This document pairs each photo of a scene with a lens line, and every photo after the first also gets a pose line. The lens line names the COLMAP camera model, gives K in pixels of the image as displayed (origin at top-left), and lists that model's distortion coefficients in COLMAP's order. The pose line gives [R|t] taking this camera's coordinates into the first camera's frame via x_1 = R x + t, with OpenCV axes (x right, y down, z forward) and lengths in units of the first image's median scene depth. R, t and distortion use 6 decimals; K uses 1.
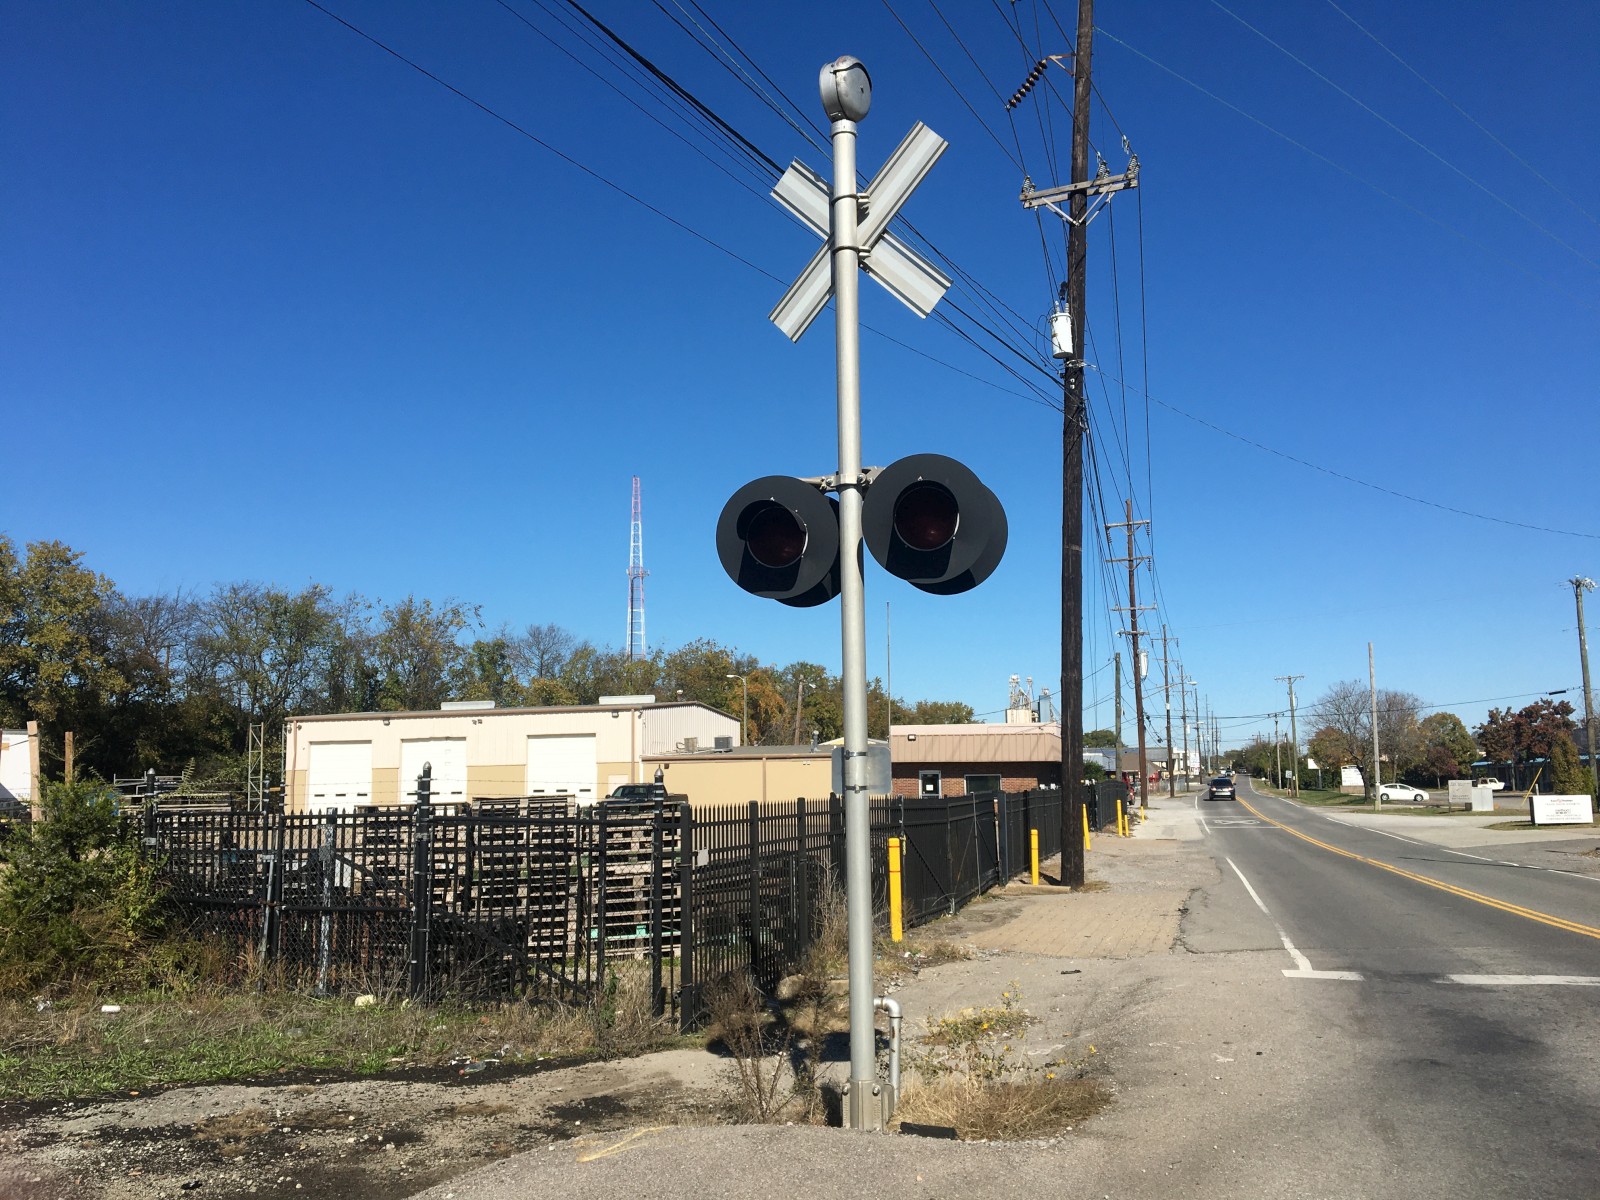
lens RADIAL K [[1398.7, 0, 800.0], [0, 1398.7, 600.0], [0, 0, 1]] dist [-0.000669, -0.017986]
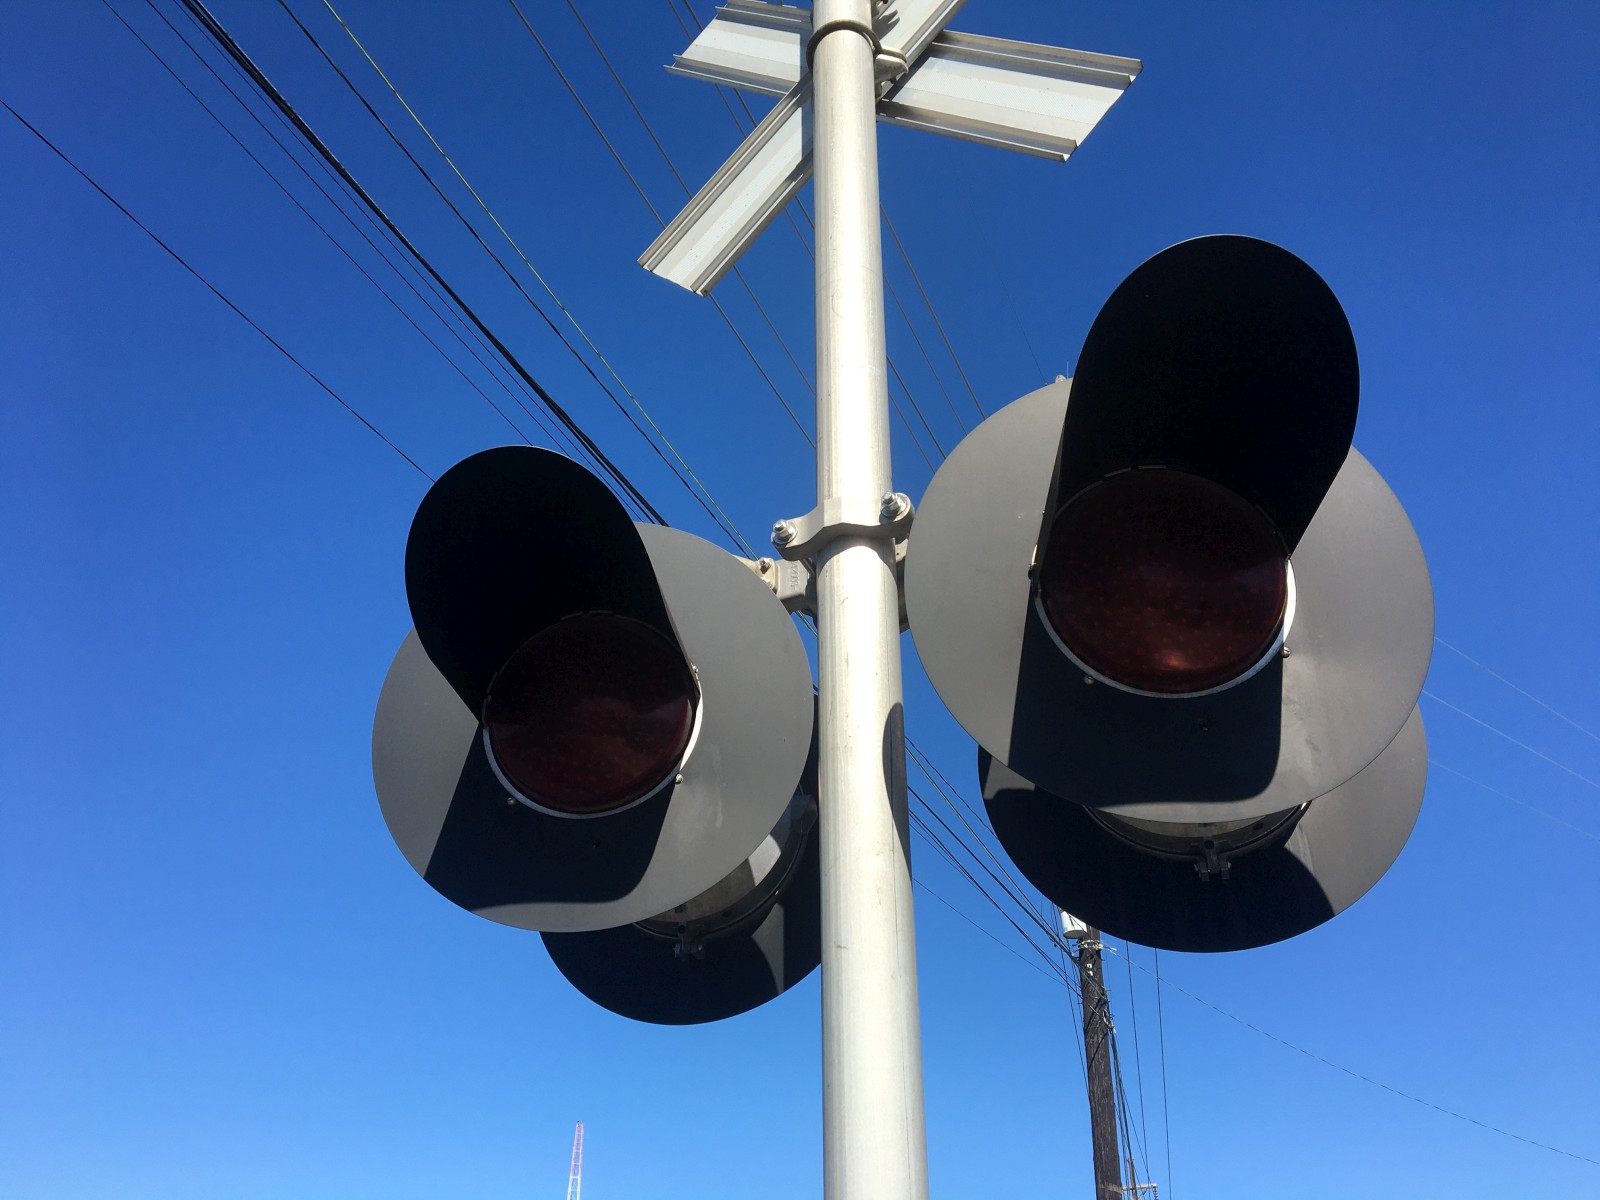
lens RADIAL K [[1347.1, 0, 811.6], [0, 1347.1, 598.6], [0, 0, 1]] dist [0.086326, -0.134962]
pose [[0.999240, 0.030827, 0.023864, 0.019731], [-0.016808, 0.892989, -0.449765, 0.046620], [-0.035175, 0.449022, 0.892828, 0.716379]]
